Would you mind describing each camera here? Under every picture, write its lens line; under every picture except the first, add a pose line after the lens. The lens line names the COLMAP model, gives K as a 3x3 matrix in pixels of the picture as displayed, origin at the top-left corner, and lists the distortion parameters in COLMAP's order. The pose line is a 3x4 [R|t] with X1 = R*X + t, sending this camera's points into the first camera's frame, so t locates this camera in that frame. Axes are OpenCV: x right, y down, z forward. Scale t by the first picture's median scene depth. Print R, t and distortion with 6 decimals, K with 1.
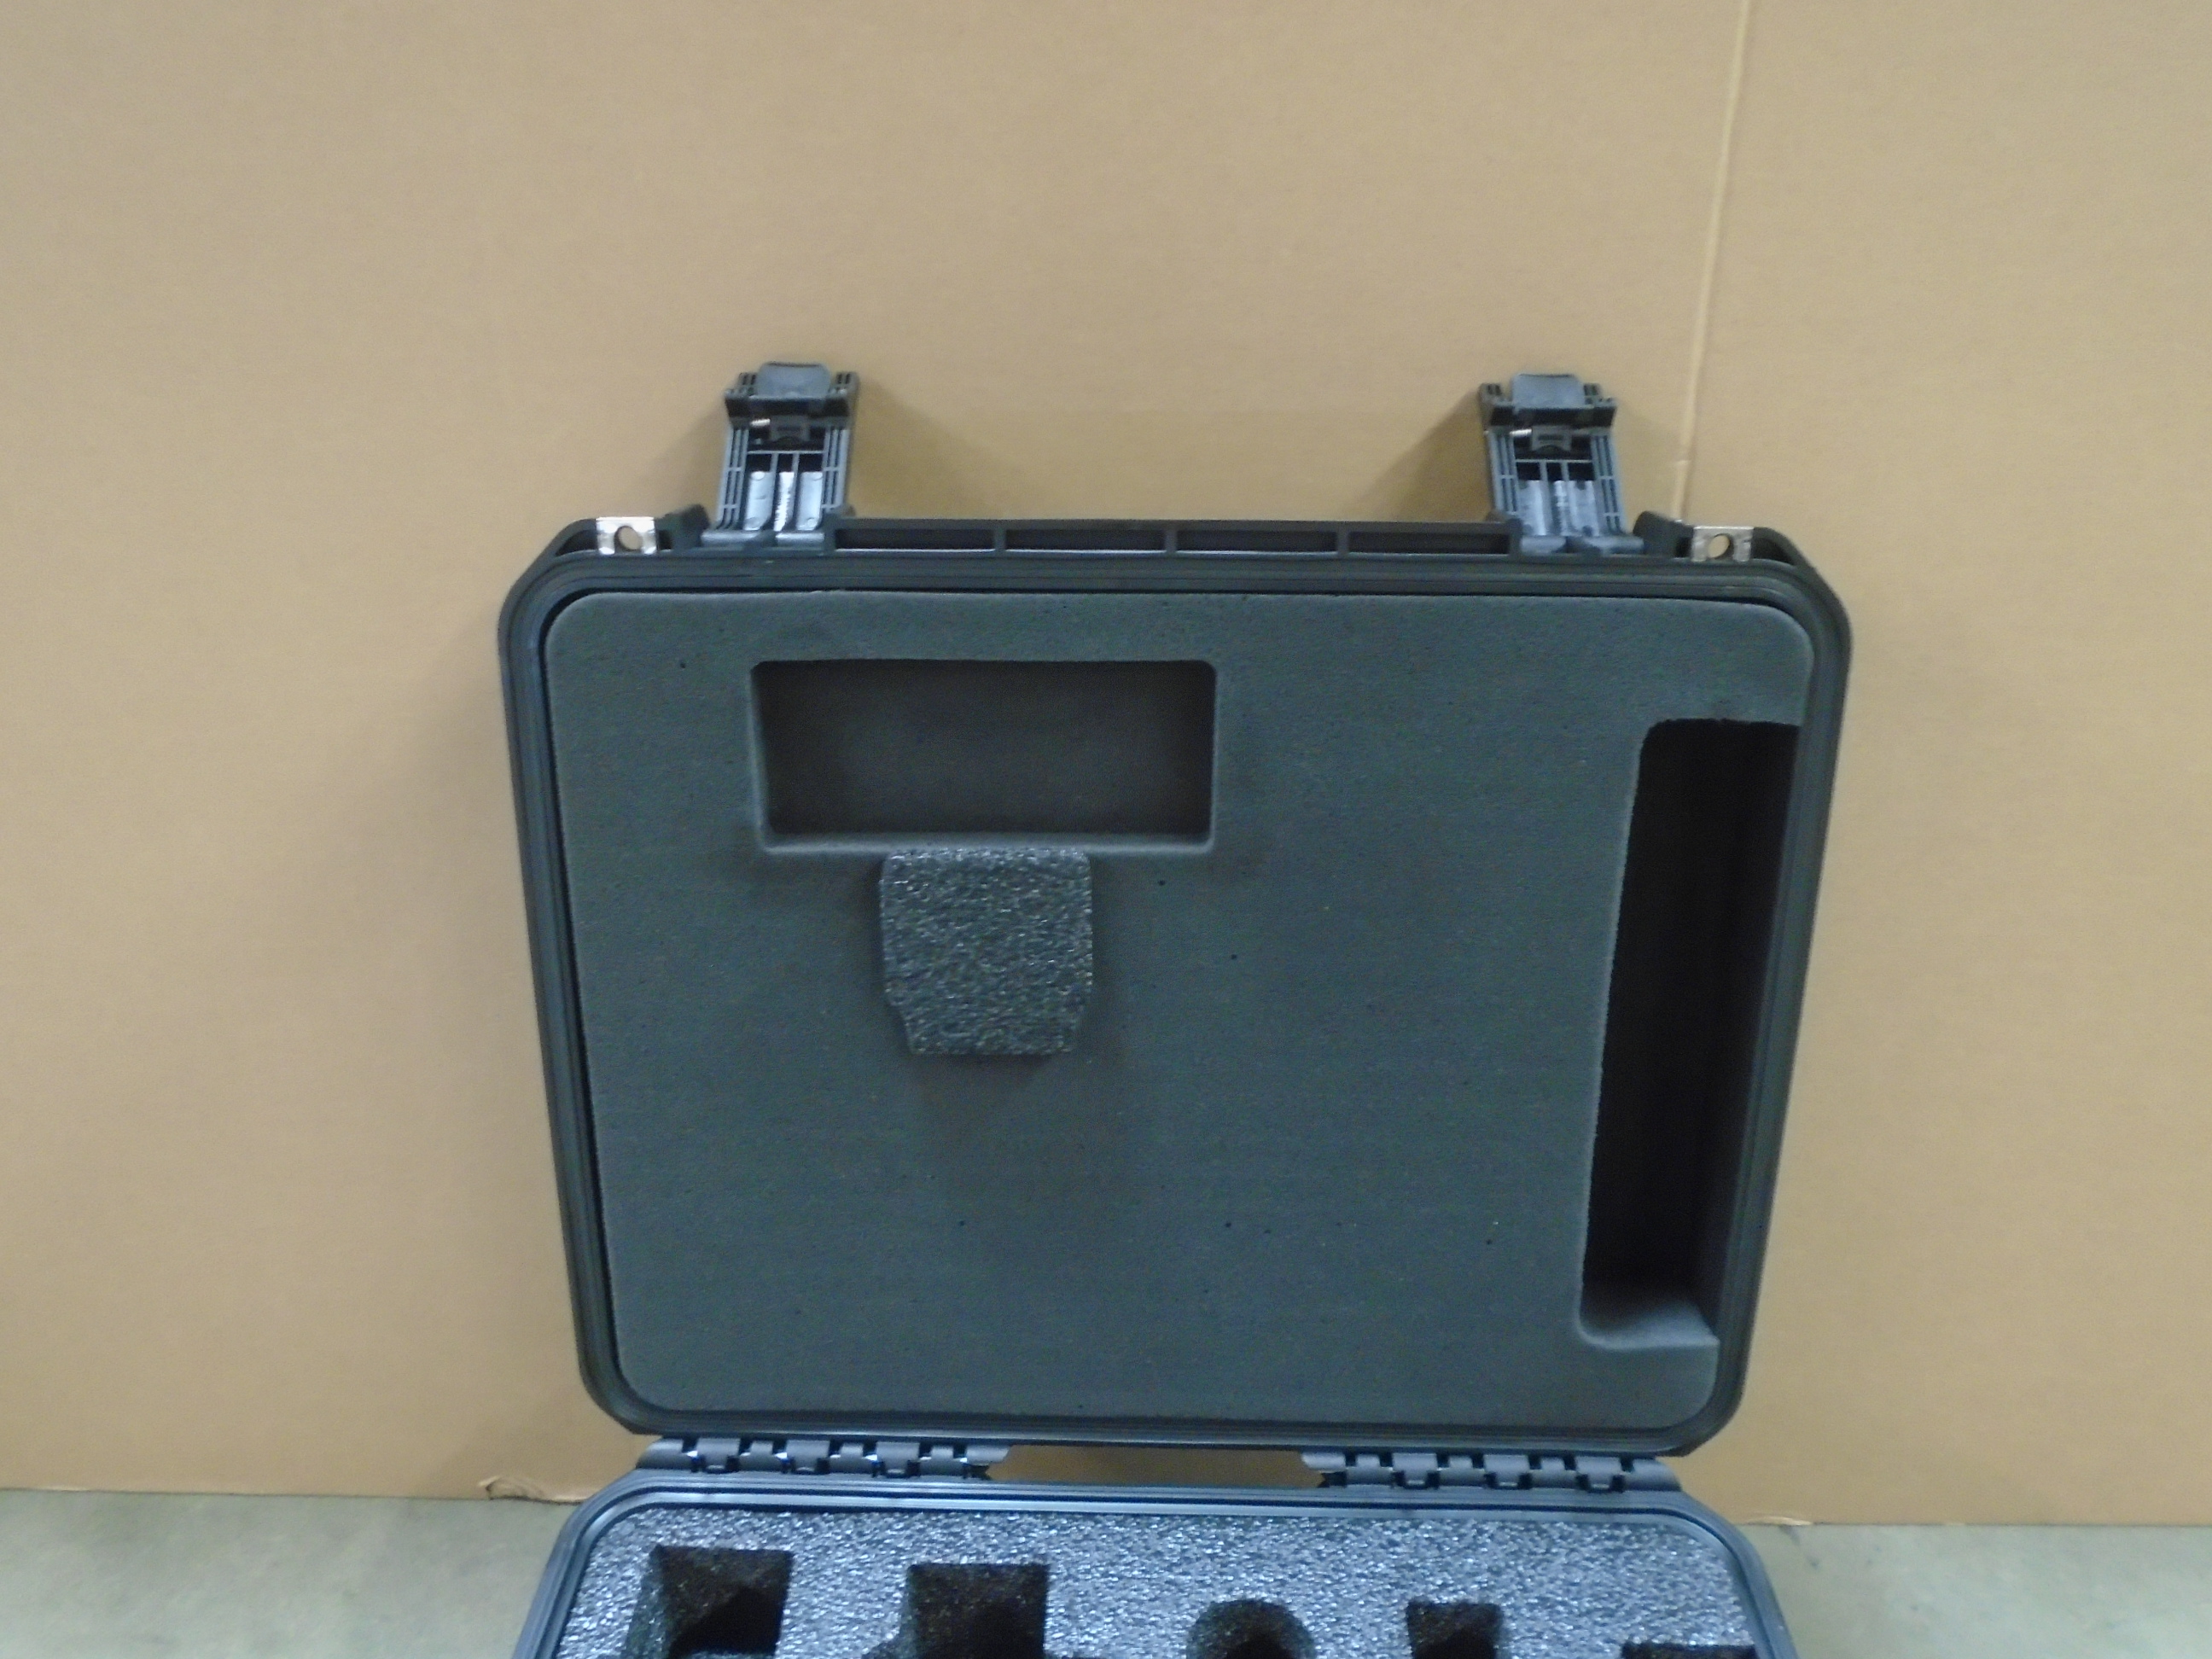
lens RADIAL K [[1705.4, 0, 1093.1], [0, 1705.4, 822.8], [0, 0, 1]] dist [-0.011671, 0.001846]
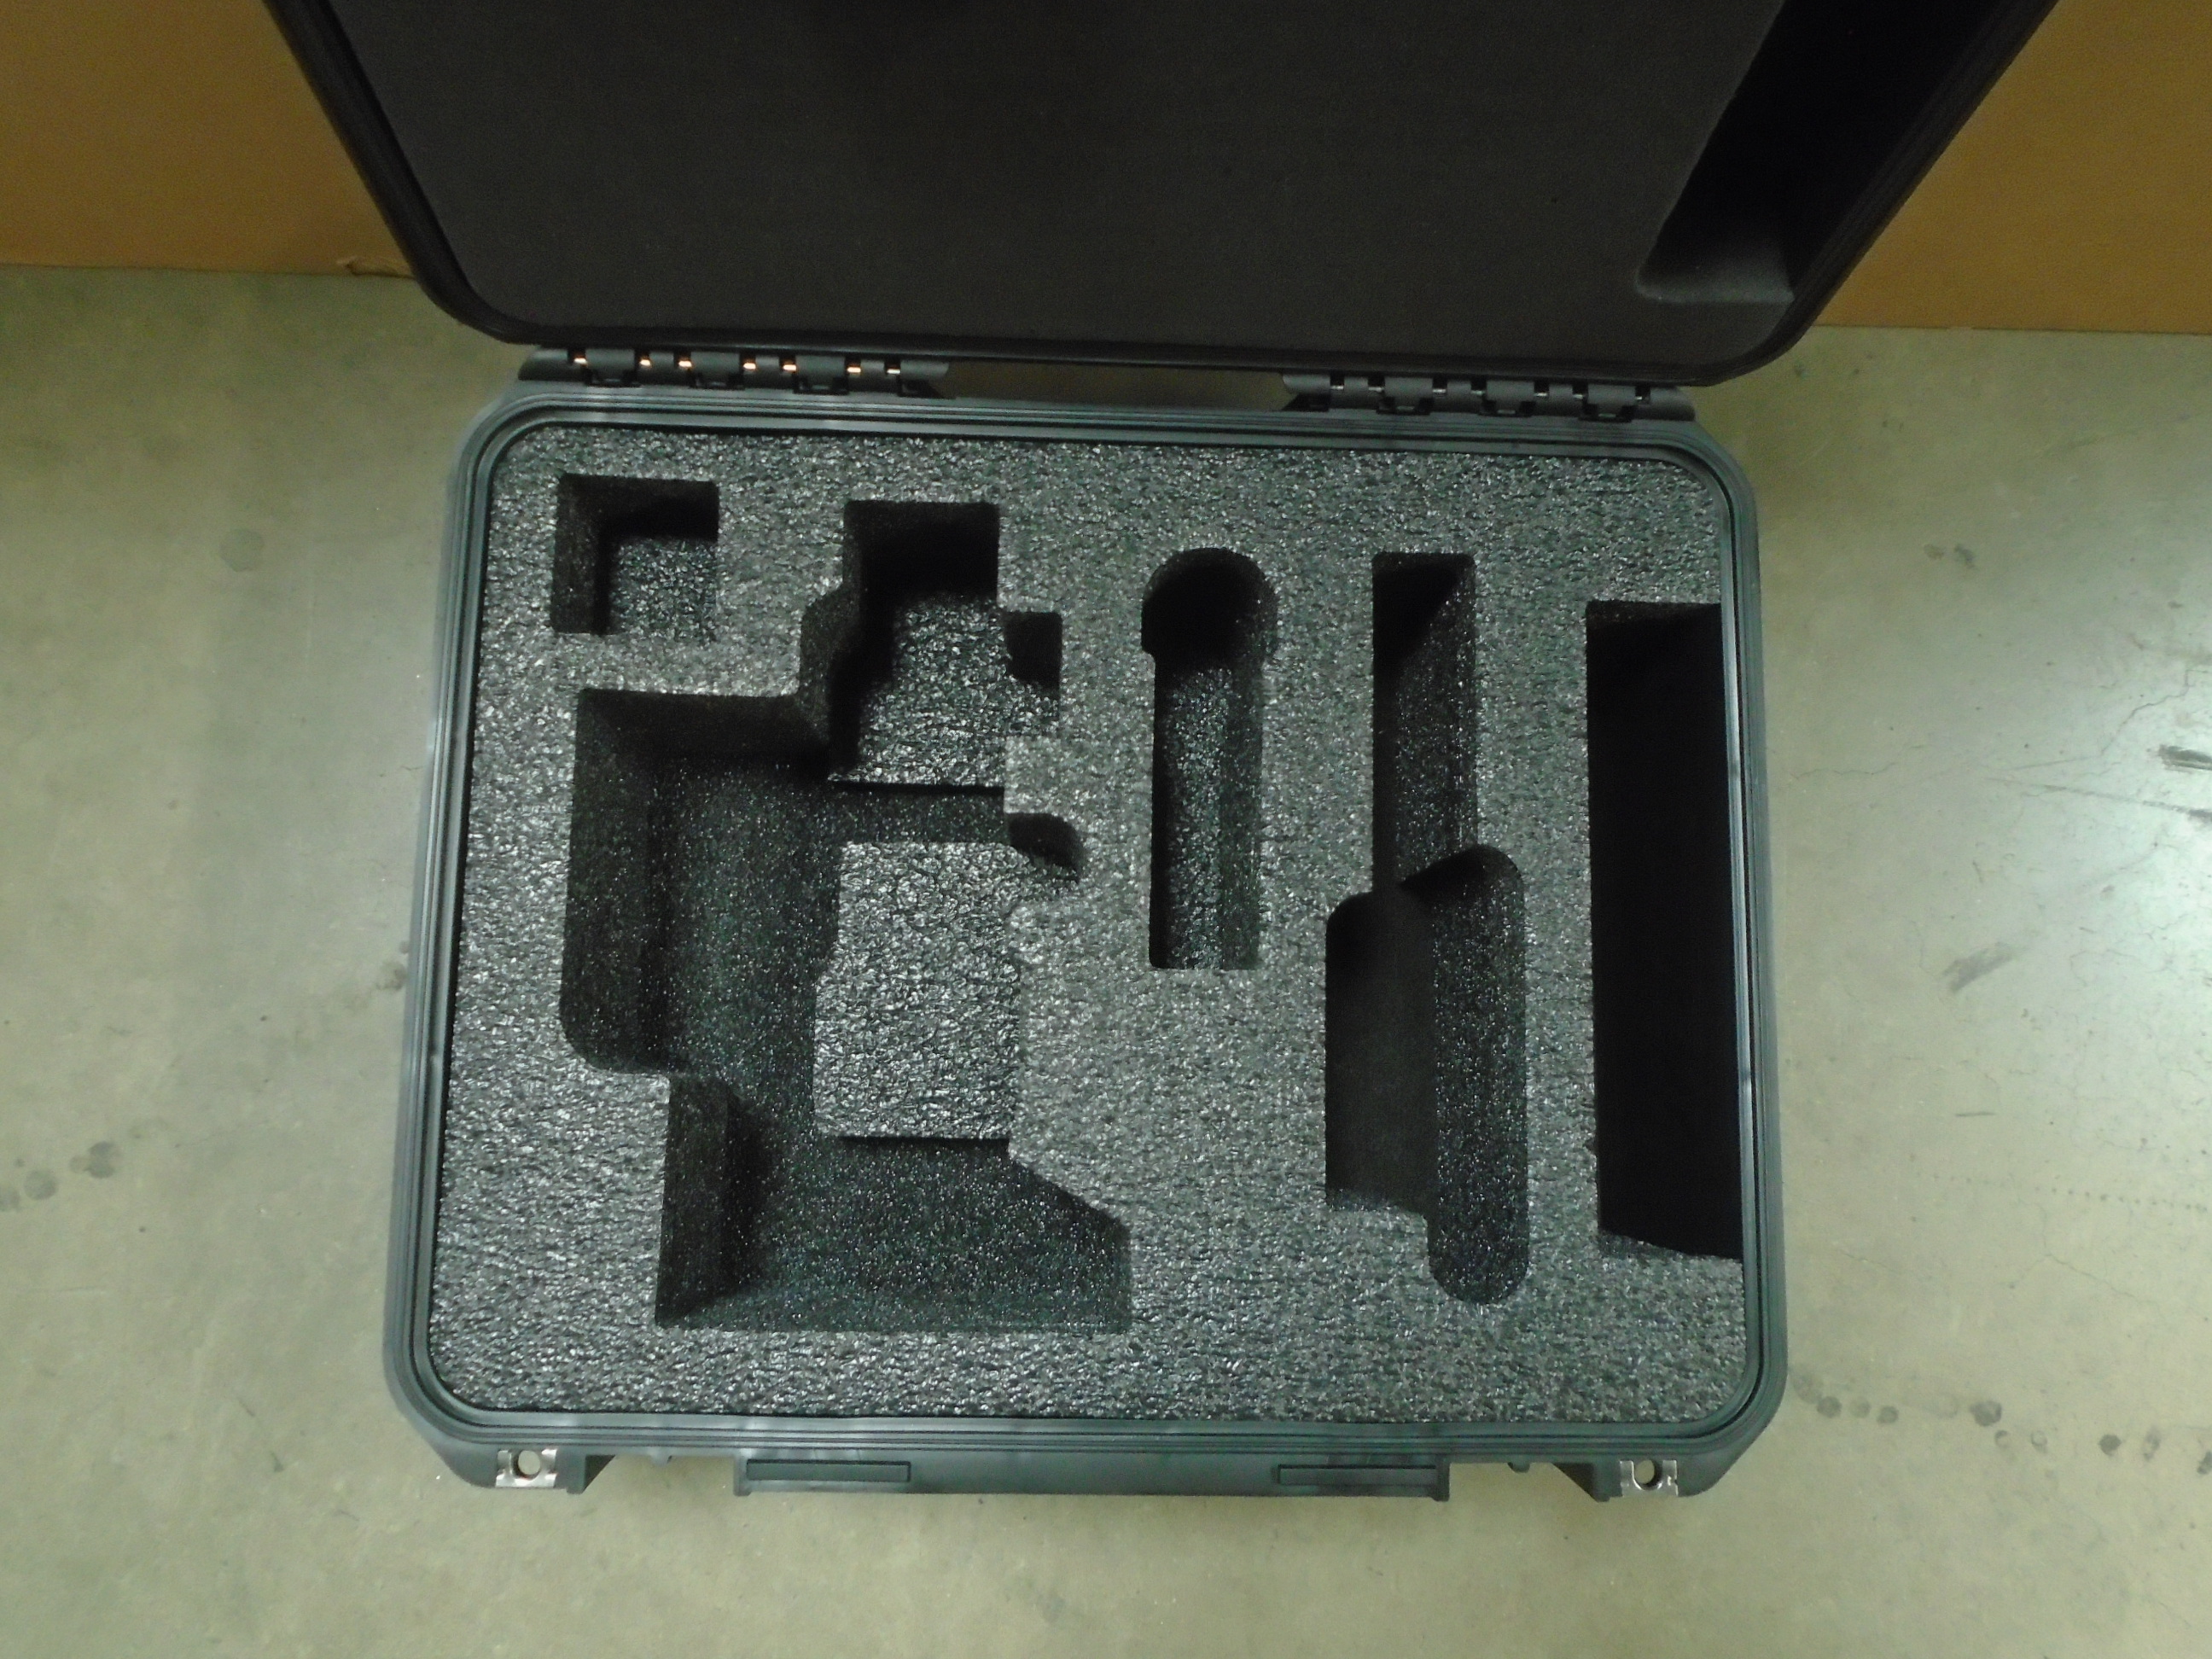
lens RADIAL K [[1705.4, 0, 1093.1], [0, 1705.4, 822.8], [0, 0, 1]] dist [-0.011671, 0.001846]
pose [[0.998868, -0.004584, 0.047345, -0.019185], [-0.035213, 0.597909, 0.800790, -0.204038], [-0.031979, -0.801551, 0.597071, 0.310358]]
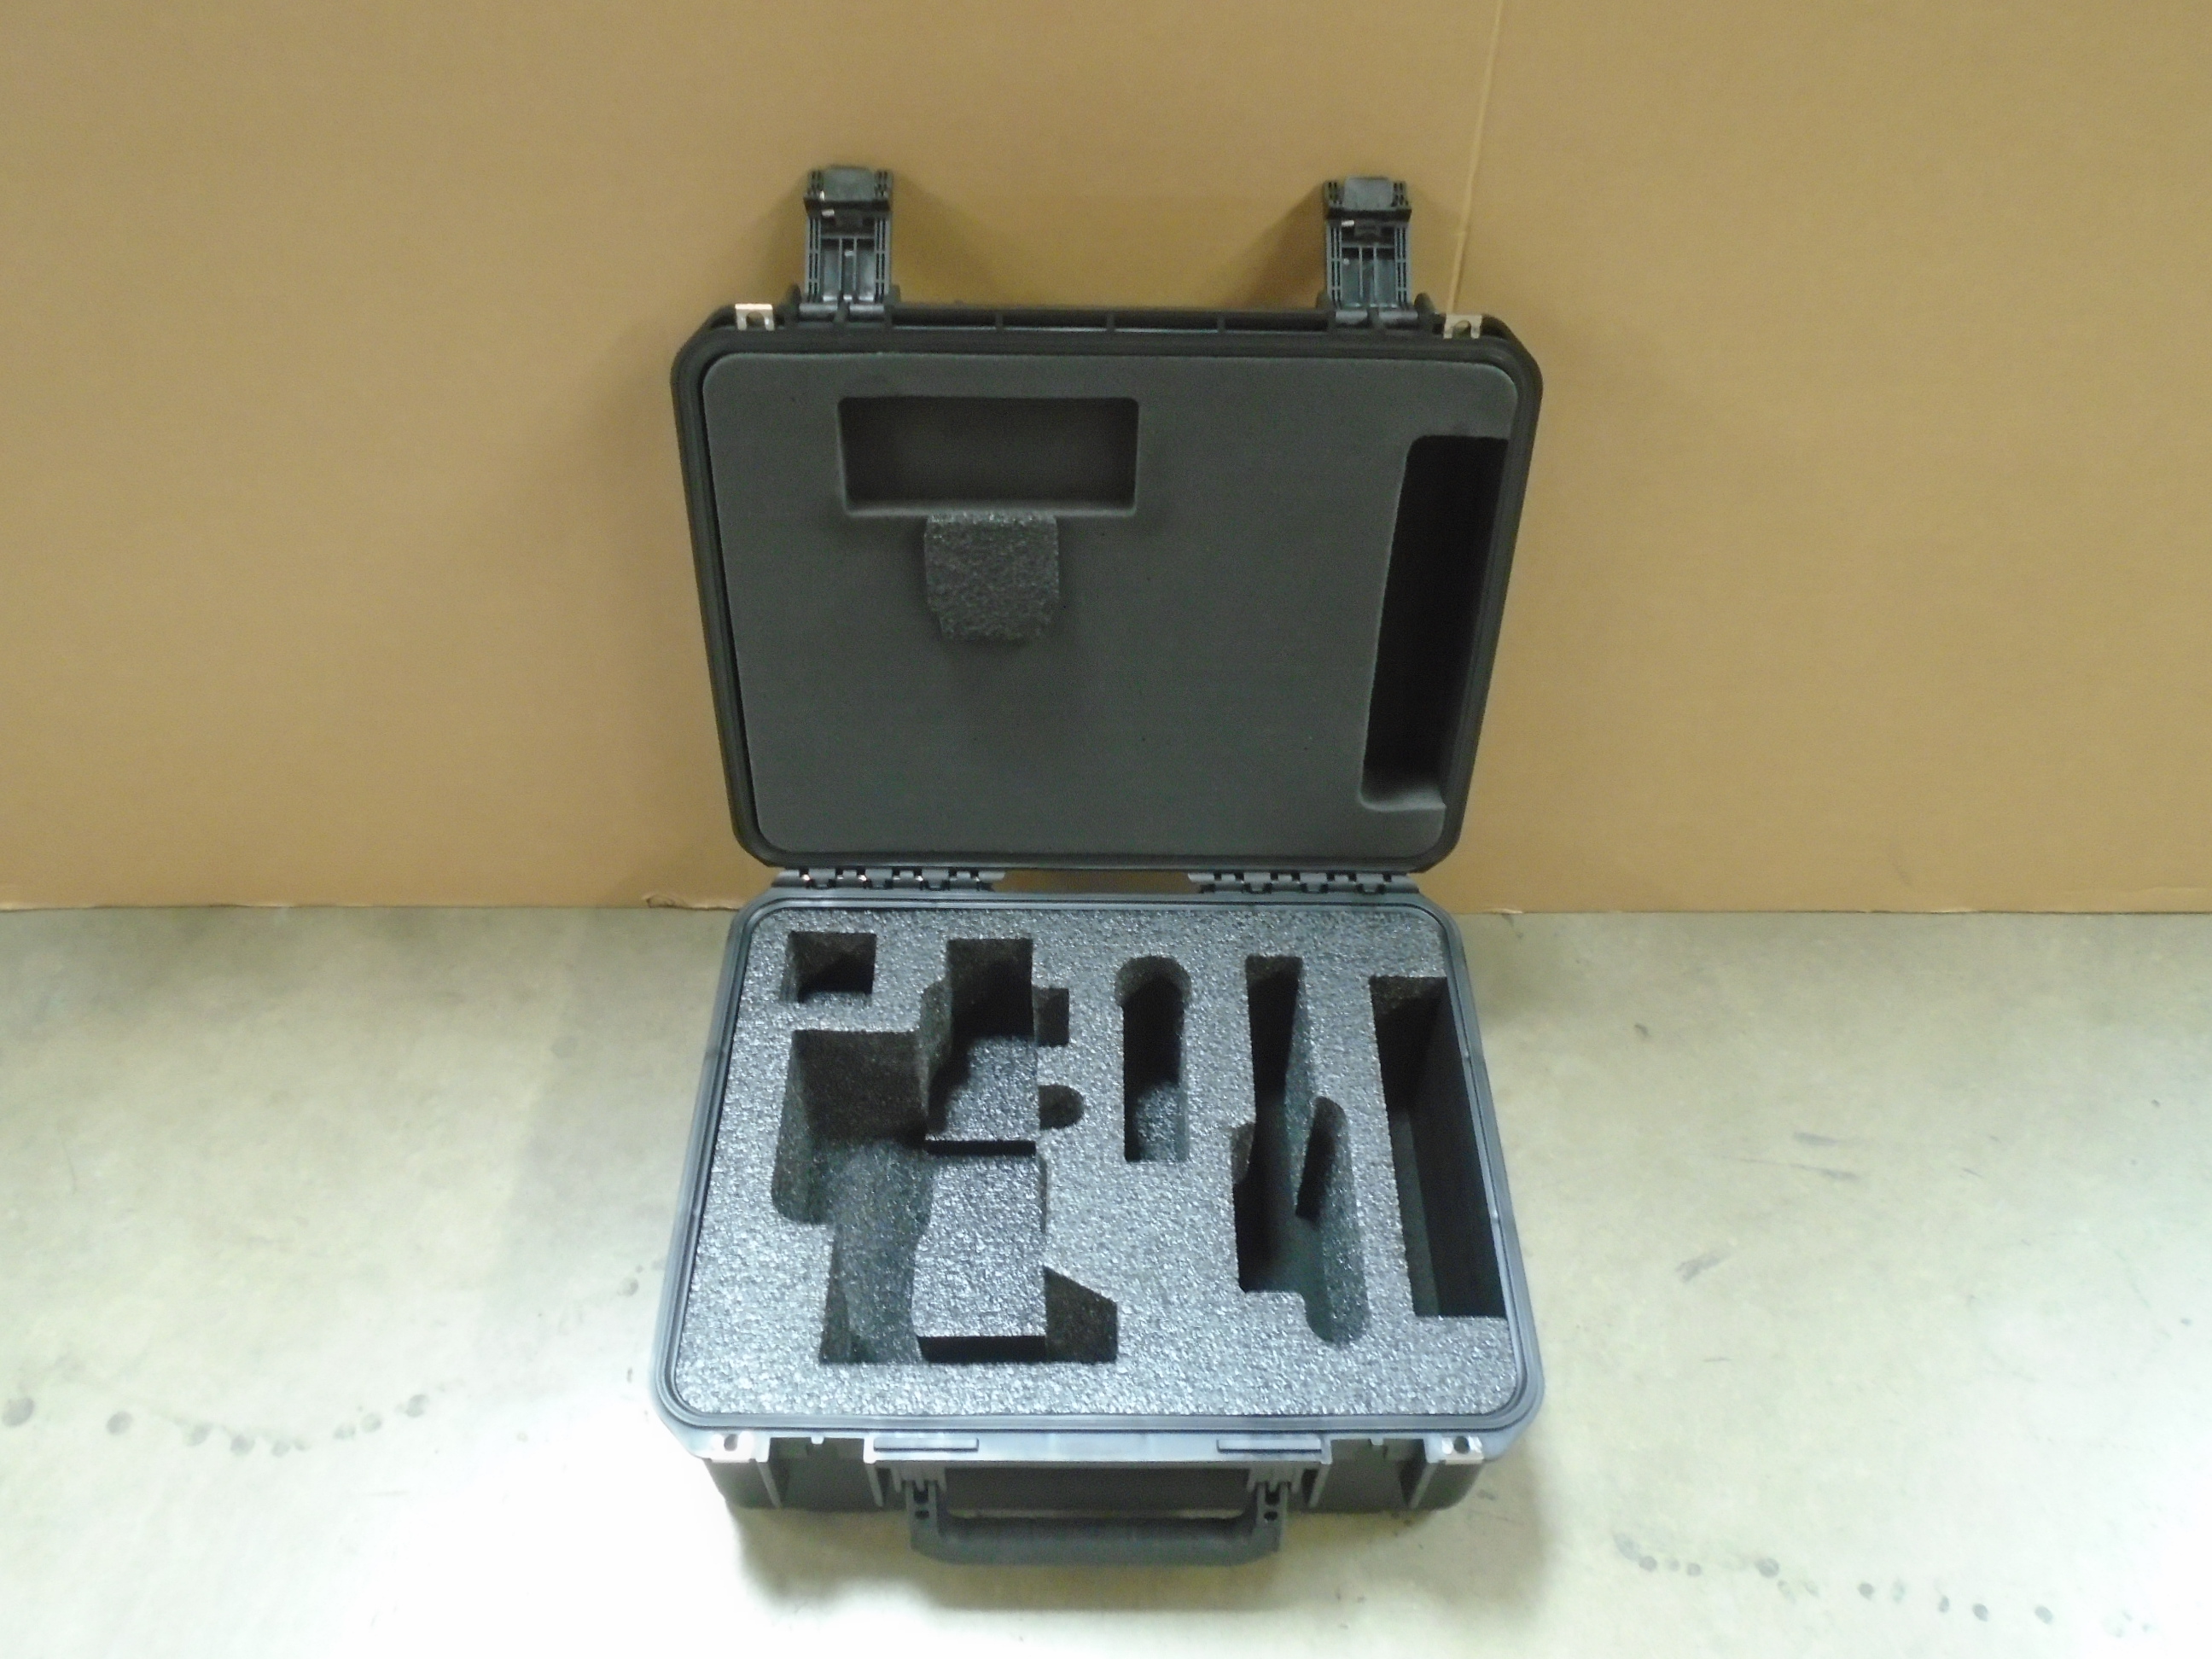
lens RADIAL K [[1673.3, 0, 1095.4], [0, 1673.3, 827.8], [0, 0, 1]] dist [-0.011348, -0.003881]
pose [[0.999194, -0.009805, 0.038937, -0.027461], [-0.003448, 0.945194, 0.326490, -0.197673], [-0.040004, -0.326361, 0.944398, -0.505095]]
